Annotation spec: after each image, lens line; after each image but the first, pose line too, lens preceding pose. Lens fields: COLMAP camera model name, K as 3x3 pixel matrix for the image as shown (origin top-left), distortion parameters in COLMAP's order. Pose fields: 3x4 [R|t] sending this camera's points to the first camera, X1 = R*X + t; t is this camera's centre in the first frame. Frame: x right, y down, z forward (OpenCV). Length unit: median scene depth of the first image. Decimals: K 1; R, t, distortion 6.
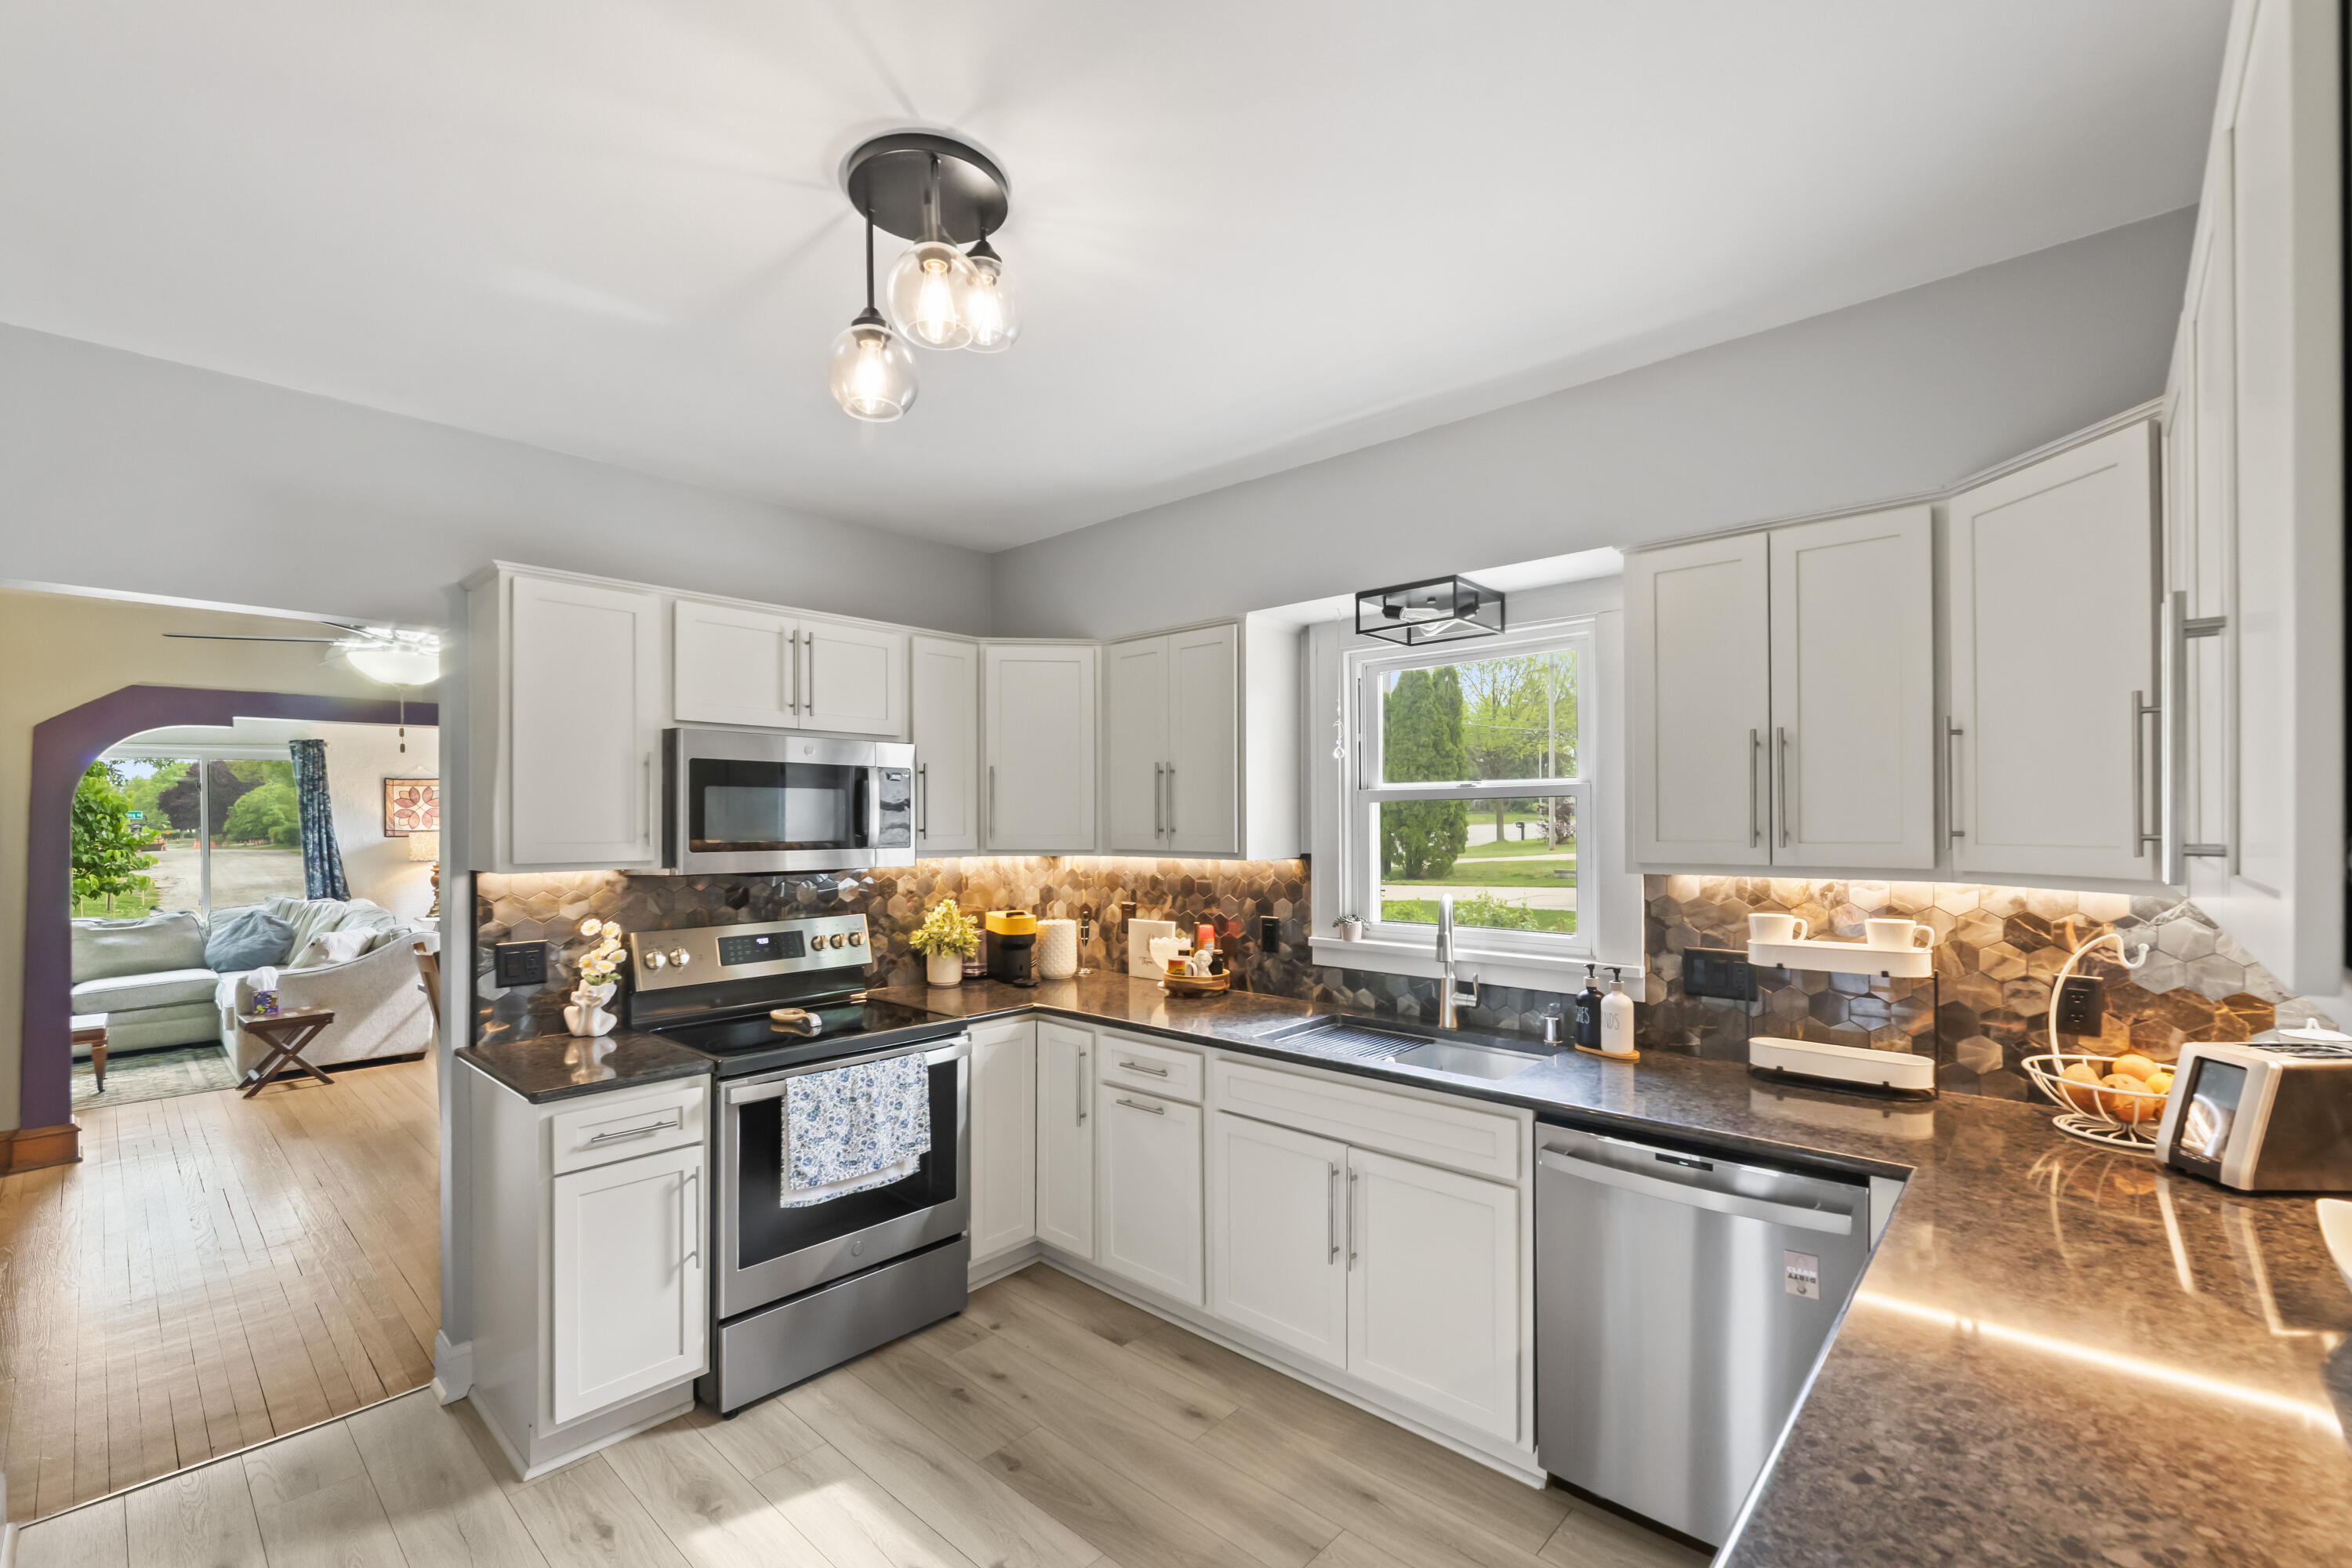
lens RADIAL K [[1010.4, 0, 1180.3], [0, 1010.4, 824.4], [0, 0, 1]] dist [0.001023, -0.001564]
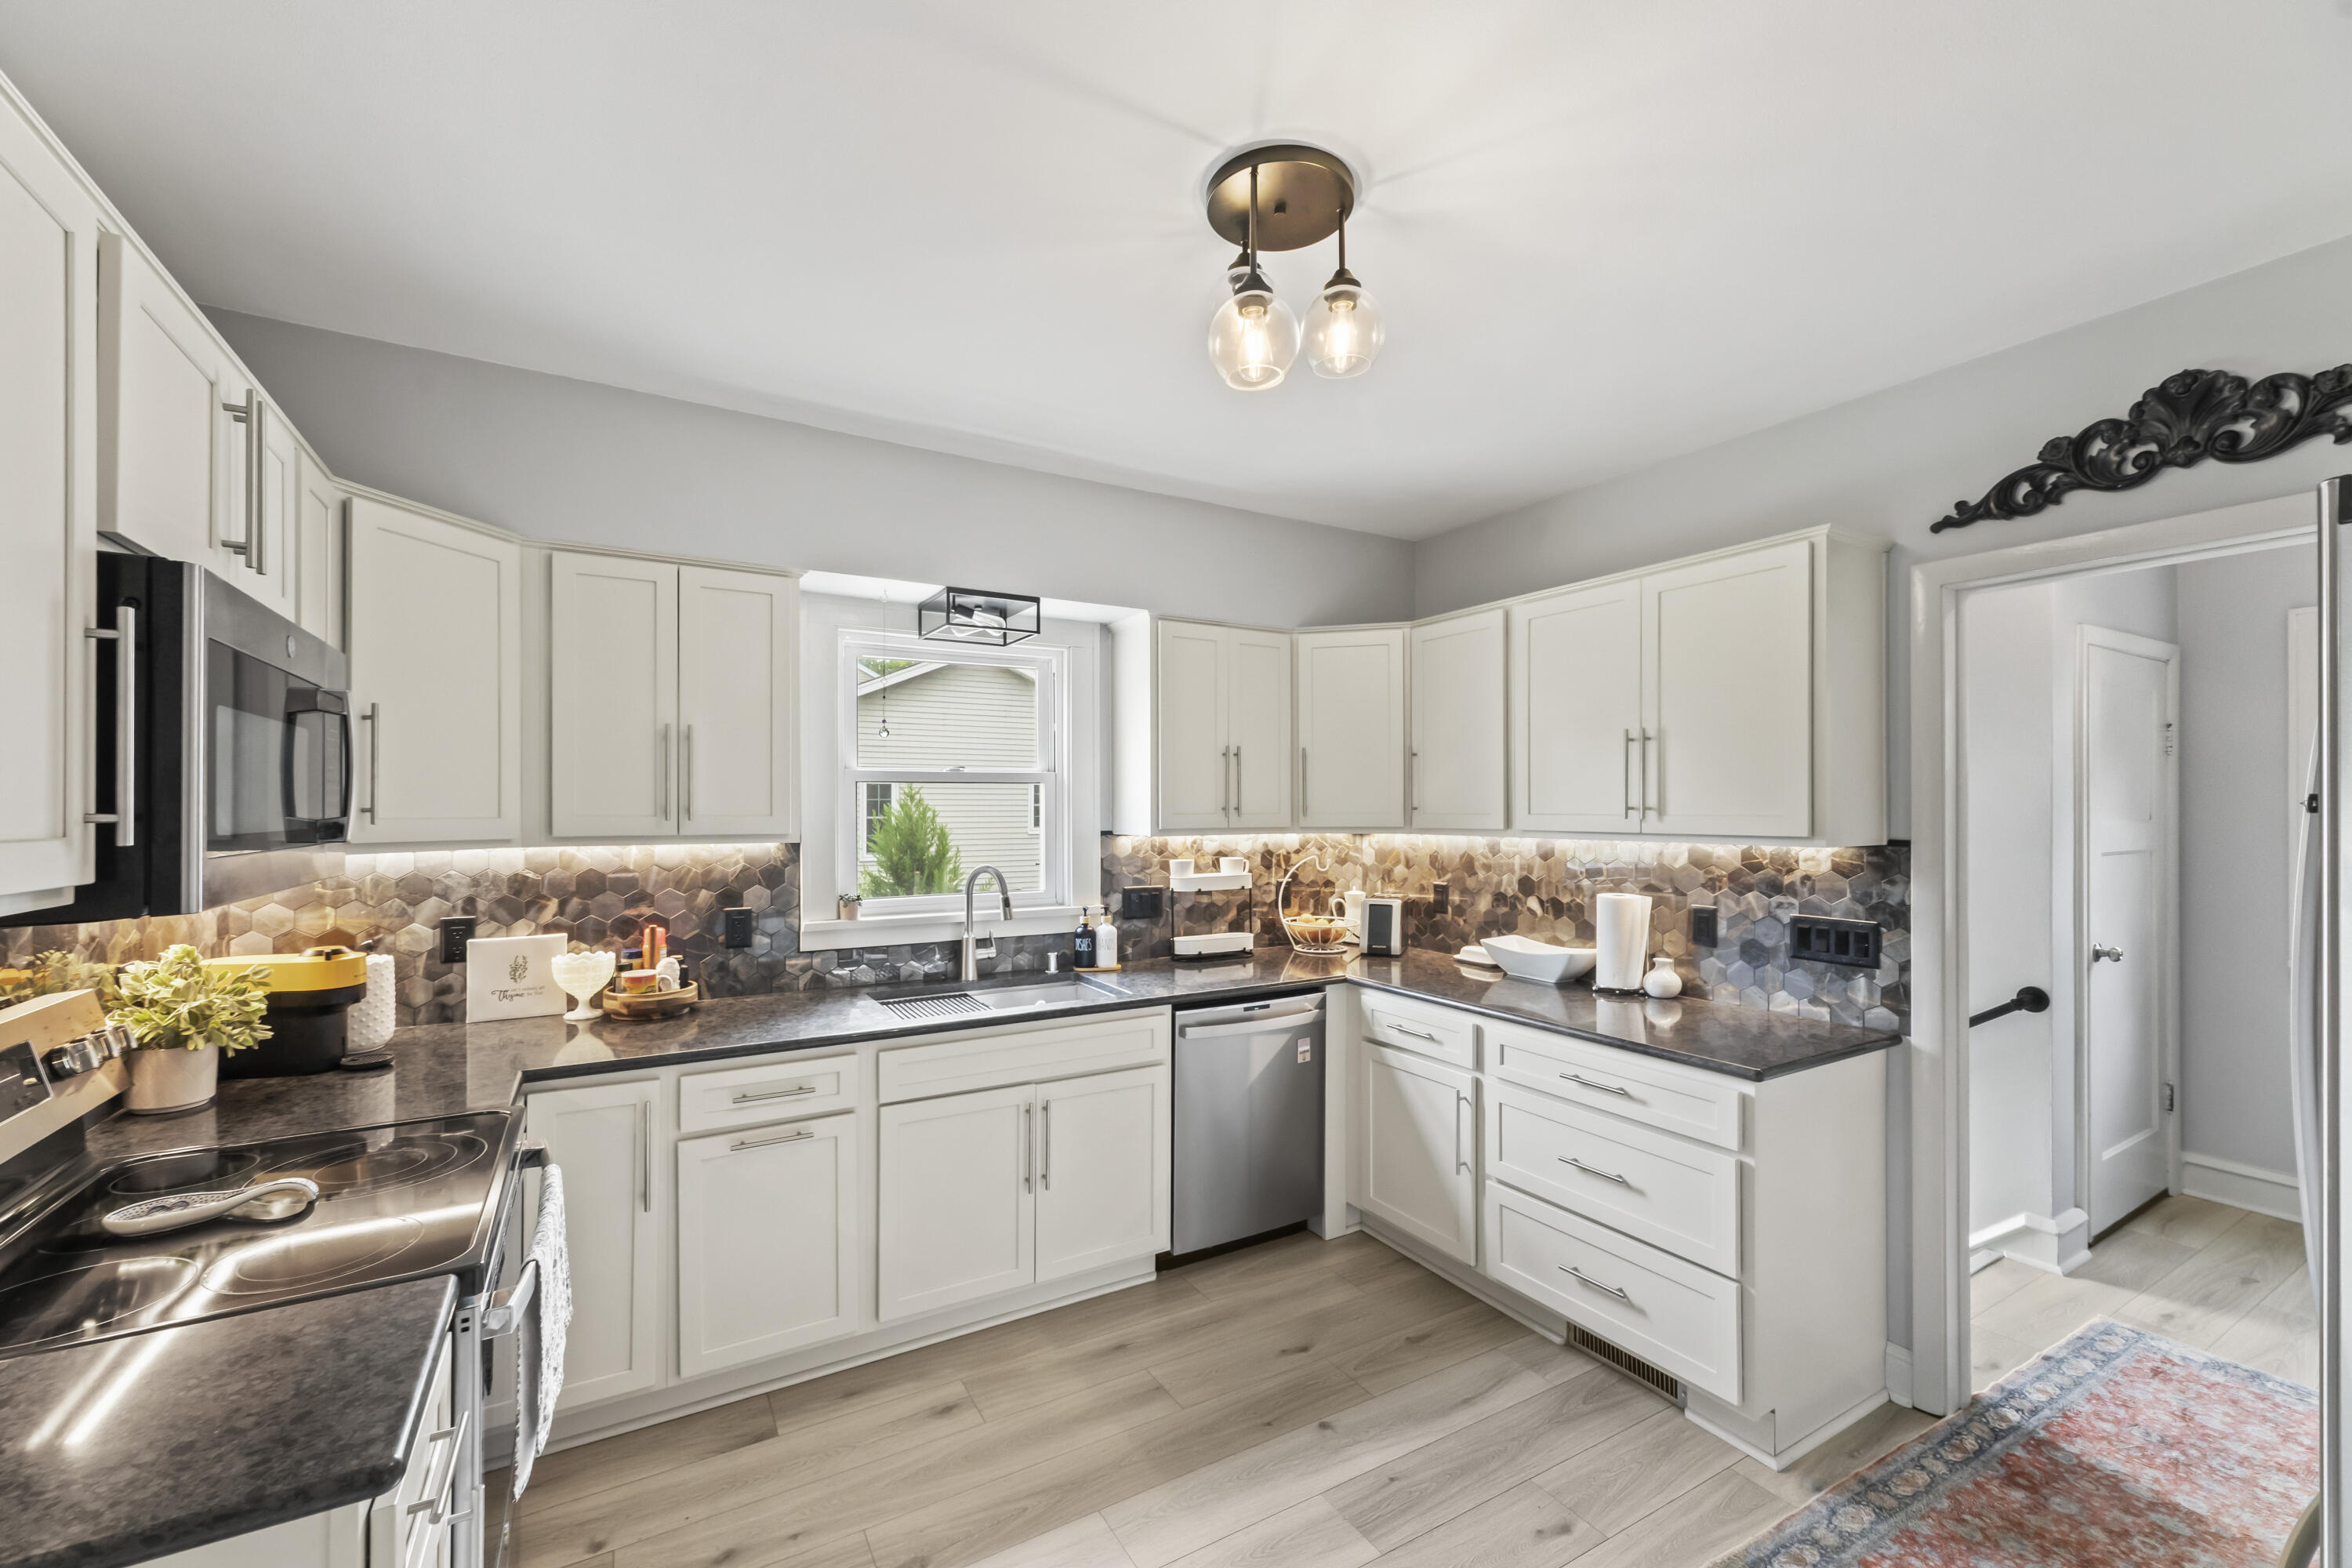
lens RADIAL K [[961.7, 0, 1173.2], [0, 961.7, 797.7], [0, 0, 1]] dist [-0.002046, 0.000035]
pose [[0.288221, 0.011397, 0.957496, -0.758270], [0.003276, 0.999912, -0.012888, 0.008663], [-0.957558, 0.006852, 0.288158, 0.488243]]
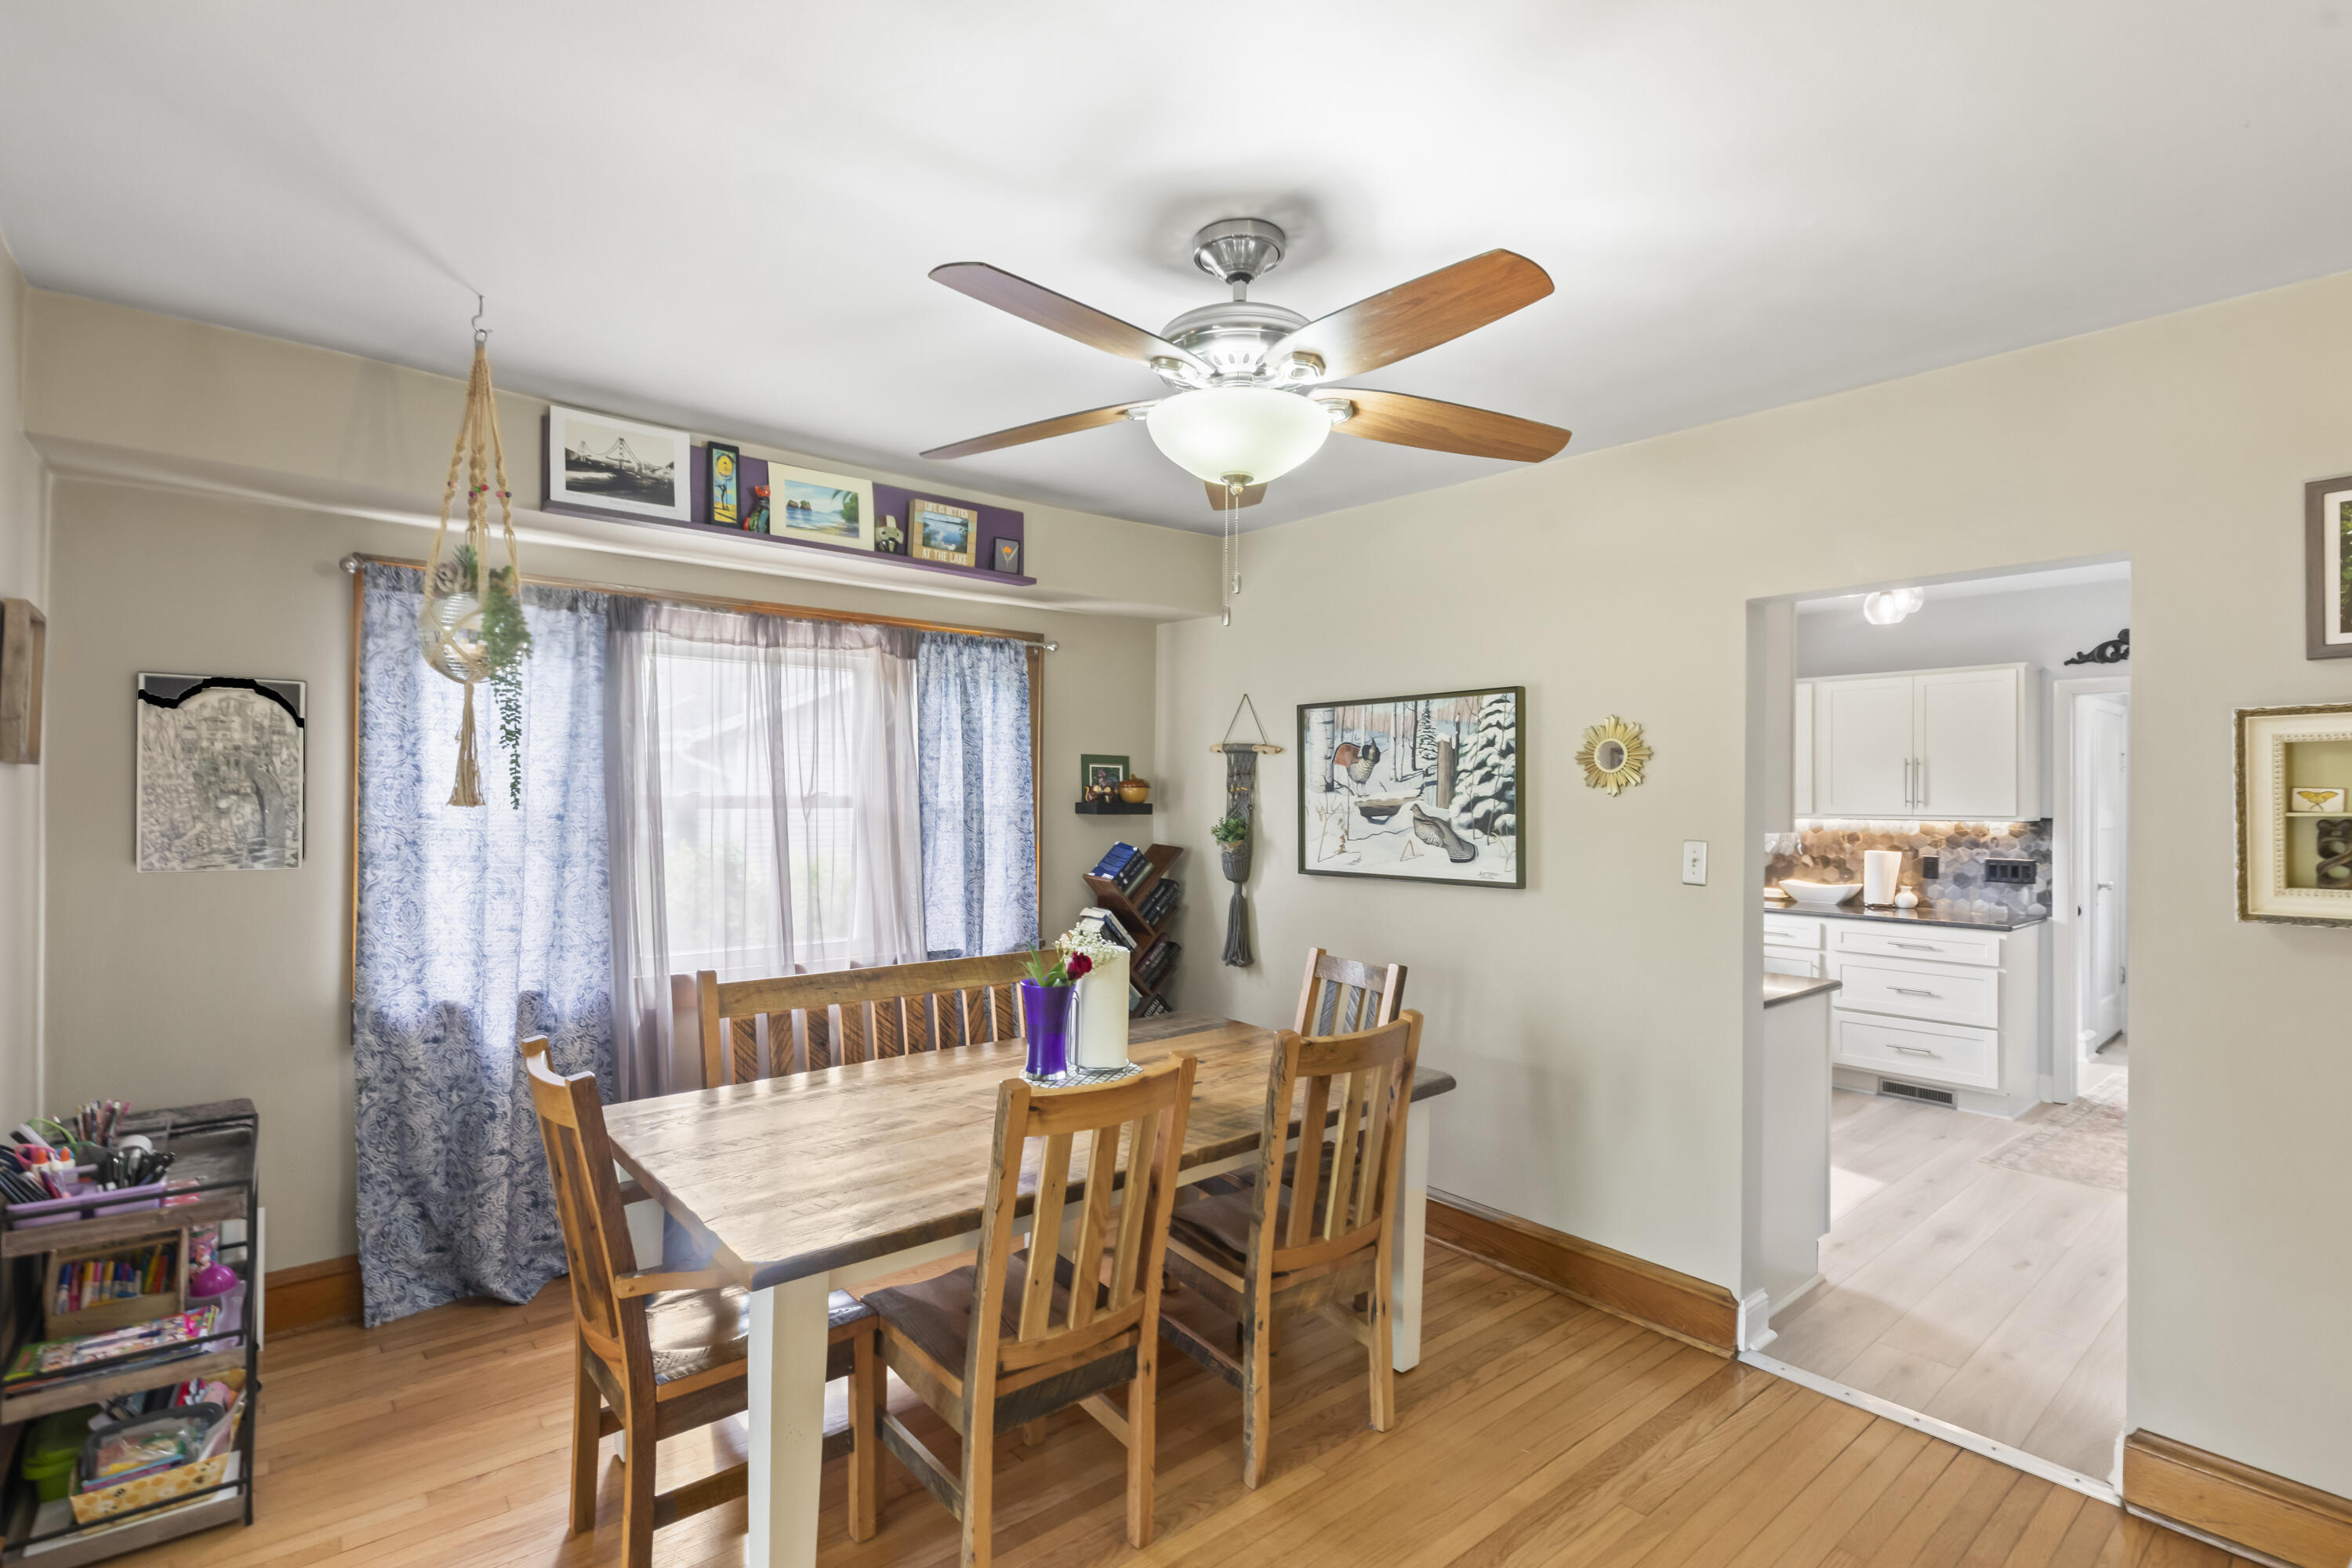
lens RADIAL K [[1101.3, 0, 1177.3], [0, 1101.3, 784.4], [0, 0, 1]] dist [-0.002917, -0.000281]
pose [[0.120372, 0.017329, 0.992578, -1.907820], [-0.002078, 0.999850, -0.017204, 0.014420], [-0.992727, 0.000008, 0.120390, 1.441806]]
